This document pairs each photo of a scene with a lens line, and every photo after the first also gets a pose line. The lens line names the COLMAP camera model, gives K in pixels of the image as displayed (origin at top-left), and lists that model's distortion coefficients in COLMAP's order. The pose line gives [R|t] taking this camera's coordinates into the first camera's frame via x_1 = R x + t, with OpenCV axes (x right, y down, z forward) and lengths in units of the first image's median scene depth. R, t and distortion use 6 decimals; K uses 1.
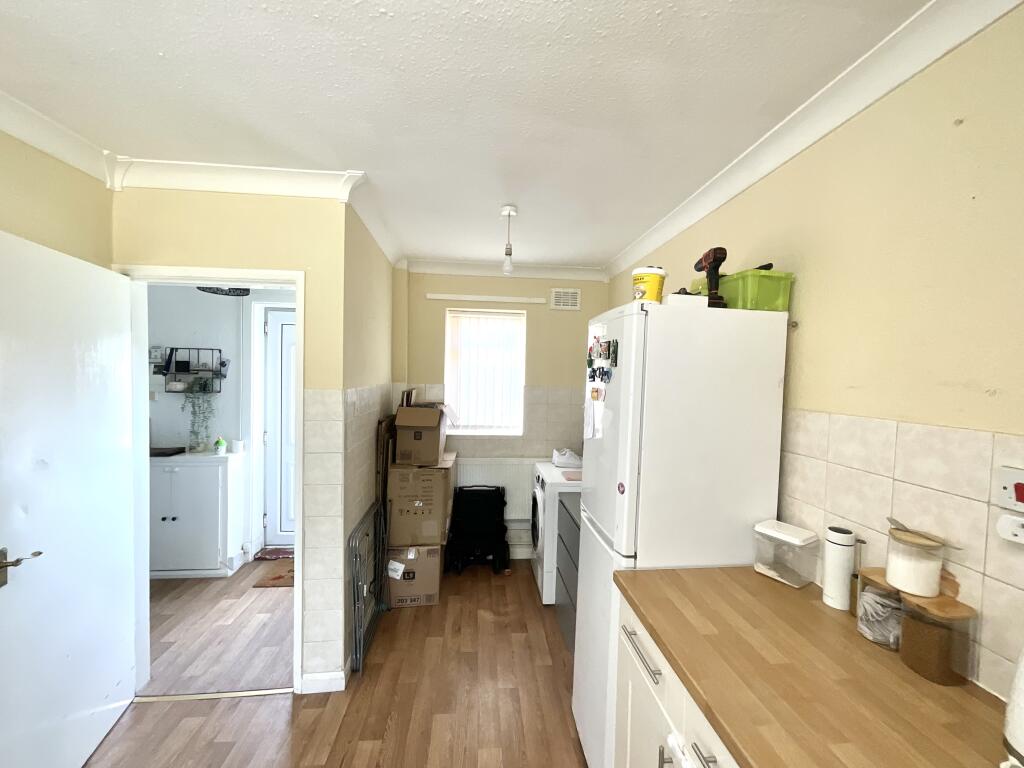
lens RADIAL K [[413.7, 0, 508.3], [0, 413.7, 386.2], [0, 0, 1]] dist [-0.001534, -0.000284]
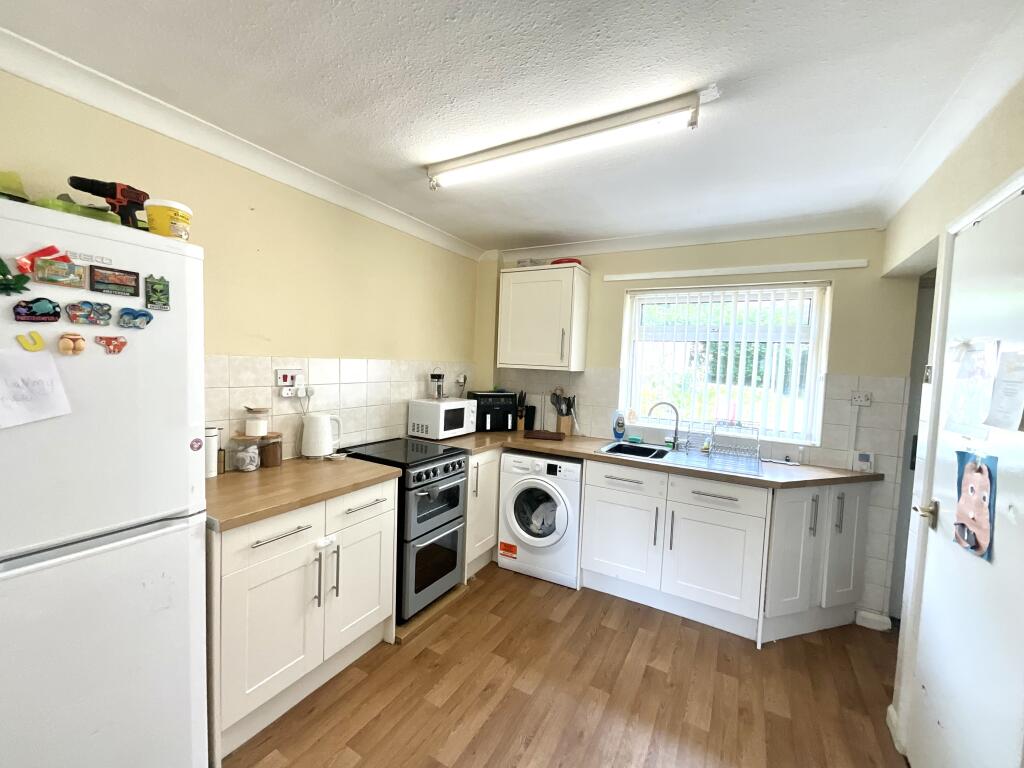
lens RADIAL K [[413.9, 0, 513.7], [0, 413.9, 384.0], [0, 0, 1]] dist [0.001188, -0.000227]
pose [[-0.825908, -0.085391, 0.557302, -0.627947], [-0.039341, 0.994783, 0.094120, -0.004629], [-0.562431, 0.055809, -0.824958, 1.023066]]
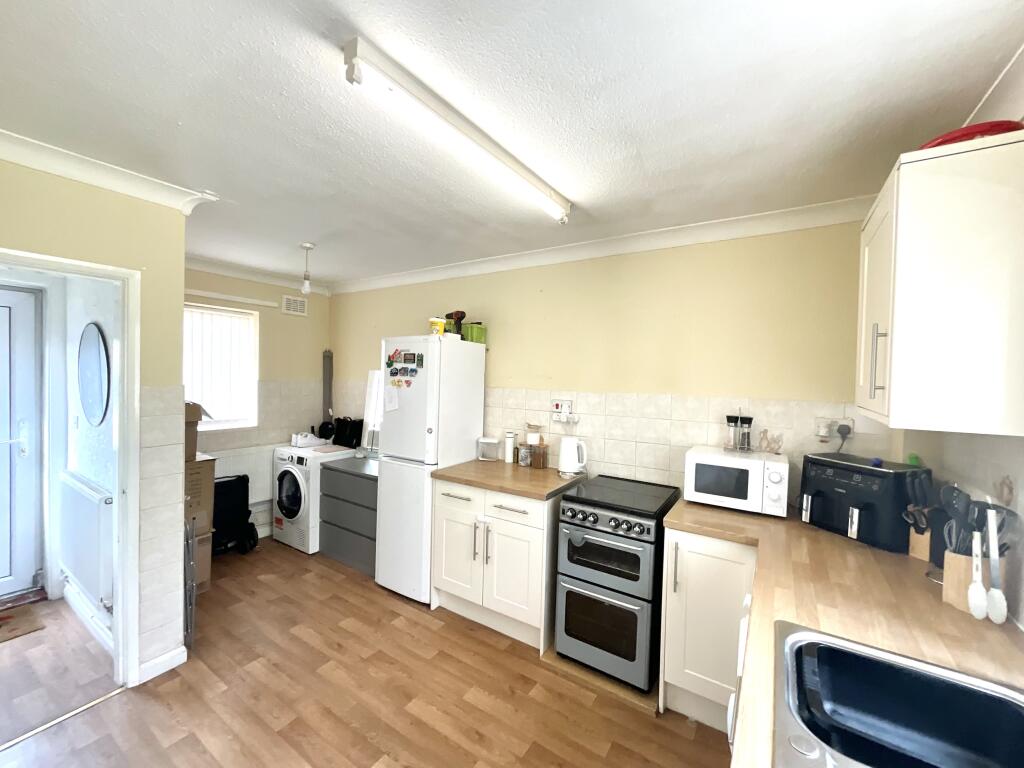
lens RADIAL K [[413.9, 0, 513.7], [0, 413.9, 384.0], [0, 0, 1]] dist [0.001188, -0.000227]
pose [[0.611586, -0.024415, 0.790801, -0.767767], [0.016759, 0.999699, 0.017903, -0.000094], [-0.791001, 0.002304, 0.611811, -0.377356]]
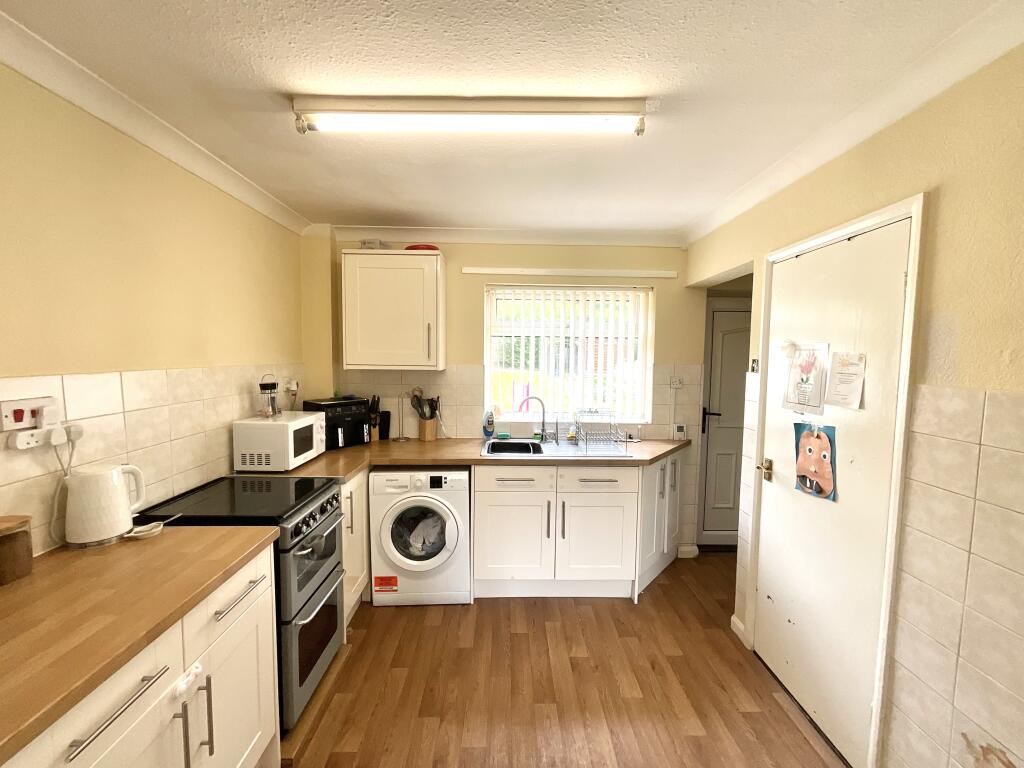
lens RADIAL K [[411.7, 0, 513.0], [0, 411.7, 383.4], [0, 0, 1]] dist [-0.000315, 0.000210]
pose [[-0.997582, -0.037765, 0.058347, -0.254066], [-0.031547, 0.994072, 0.104045, -0.026306], [-0.061931, 0.101953, -0.992860, 1.006152]]
